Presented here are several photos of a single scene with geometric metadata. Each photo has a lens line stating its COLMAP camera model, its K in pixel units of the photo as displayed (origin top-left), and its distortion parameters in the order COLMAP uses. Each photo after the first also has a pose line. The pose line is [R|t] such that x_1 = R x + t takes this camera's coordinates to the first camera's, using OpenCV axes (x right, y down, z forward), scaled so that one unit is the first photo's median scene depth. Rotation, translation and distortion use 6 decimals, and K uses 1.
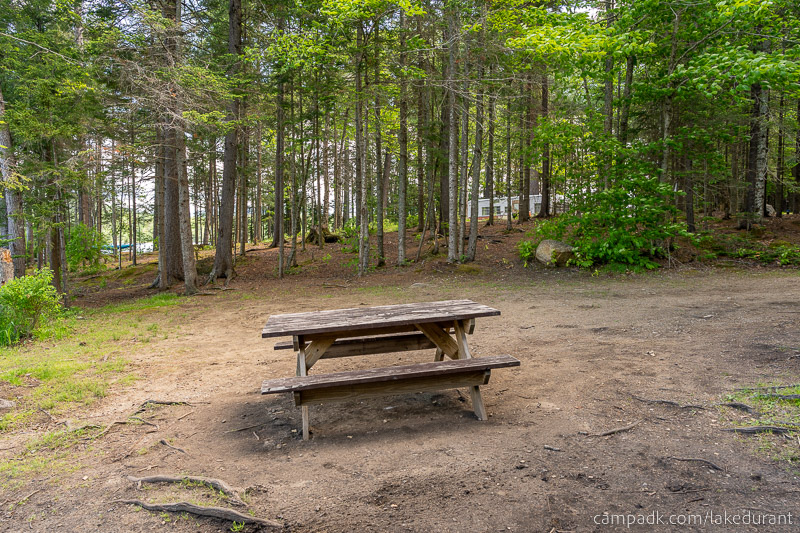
lens RADIAL K [[536.2, 0, 400.0], [0, 536.2, 266.5], [0, 0, 1]] dist [-0.000559, 0.000197]
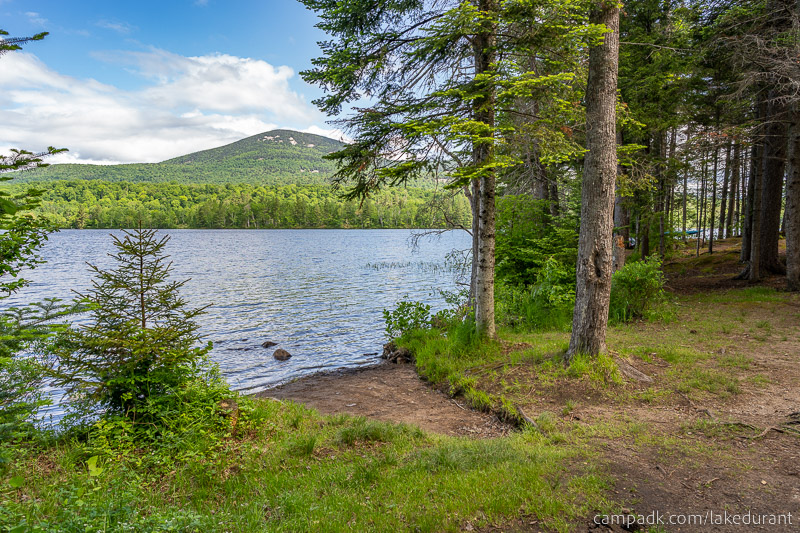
lens RADIAL K [[536.2, 0, 400.0], [0, 536.2, 266.5], [0, 0, 1]] dist [-0.000559, 0.000197]
pose [[0.581620, 0.064985, -0.810860, -0.079616], [-0.042835, 0.997868, 0.049247, -0.003831], [0.812332, 0.006090, 0.583164, -0.033604]]
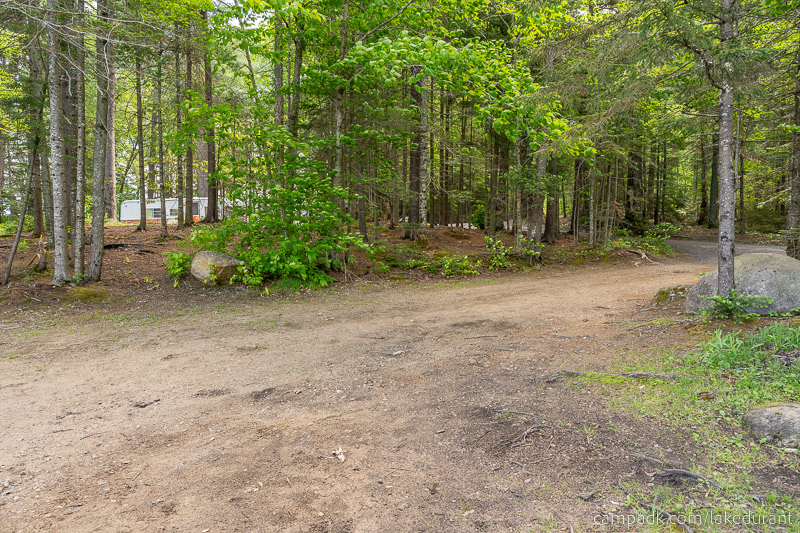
lens RADIAL K [[536.2, 0, 400.0], [0, 536.2, 266.5], [0, 0, 1]] dist [-0.000559, 0.000197]
pose [[0.836481, -0.019263, 0.547658, 0.121491], [0.025043, 0.999682, -0.003088, -0.025527], [-0.547424, 0.016298, 0.836697, 0.275992]]
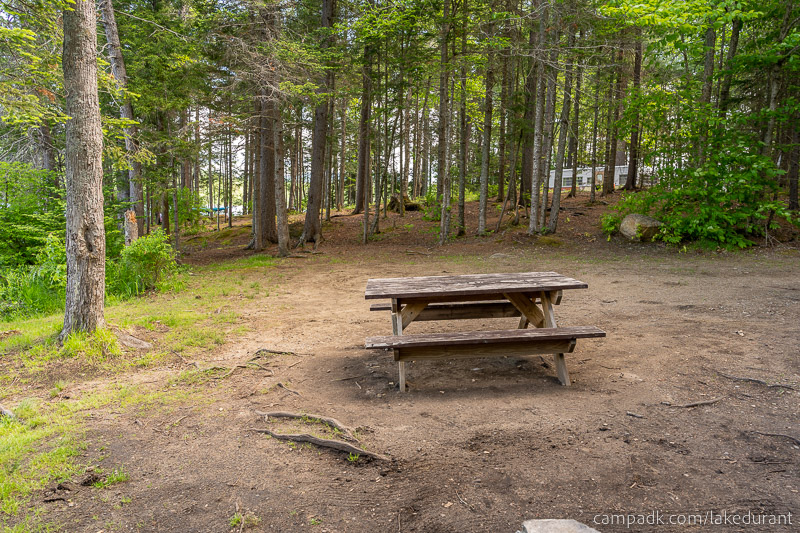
lens RADIAL K [[530.9, 0, 400.0], [0, 530.9, 266.5], [0, 0, 1]] dist [-0.003879, 0.002043]
pose [[0.990018, 0.038349, -0.135620, -0.017423], [-0.030016, 0.997565, 0.062960, -0.002755], [0.137705, -0.058261, 0.988758, -0.033595]]
